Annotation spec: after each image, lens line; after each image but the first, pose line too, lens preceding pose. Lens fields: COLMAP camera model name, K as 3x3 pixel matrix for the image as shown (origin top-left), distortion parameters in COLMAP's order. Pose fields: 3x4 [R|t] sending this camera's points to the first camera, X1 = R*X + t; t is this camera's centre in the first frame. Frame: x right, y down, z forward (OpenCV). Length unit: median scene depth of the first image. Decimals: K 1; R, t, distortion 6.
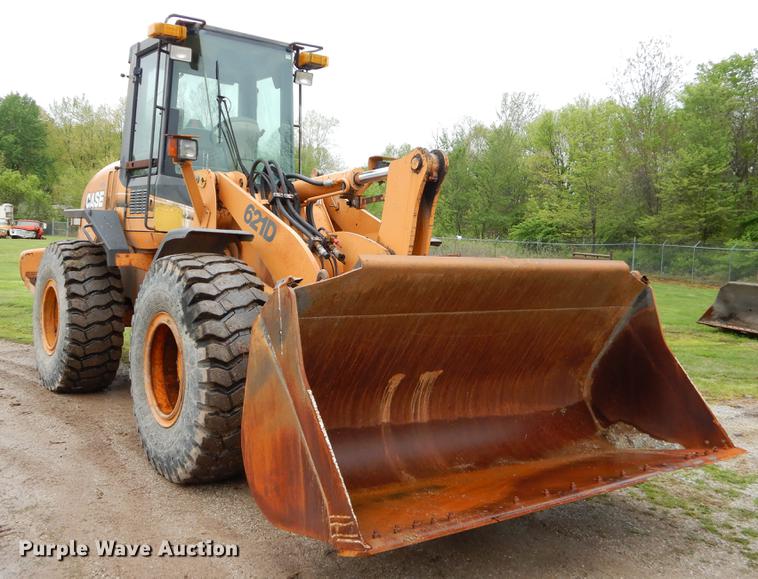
lens RADIAL K [[822.6, 0, 422.7], [0, 822.6, 289.3], [0, 0, 1]] dist [0.004819, -0.000769]
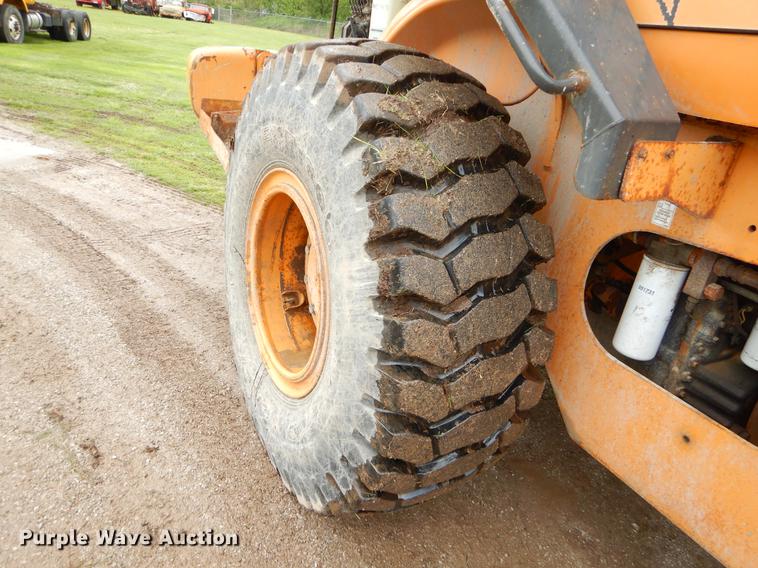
lens RADIAL K [[577.4, 0, 379.0], [0, 577.4, 284.0], [0, 0, 1]] dist [-0.001422, -0.005617]
pose [[0.981756, 0.150463, -0.116256, -0.395284], [-0.104590, 0.937934, 0.330668, -0.049650], [0.158794, -0.312476, 0.936559, 0.805370]]
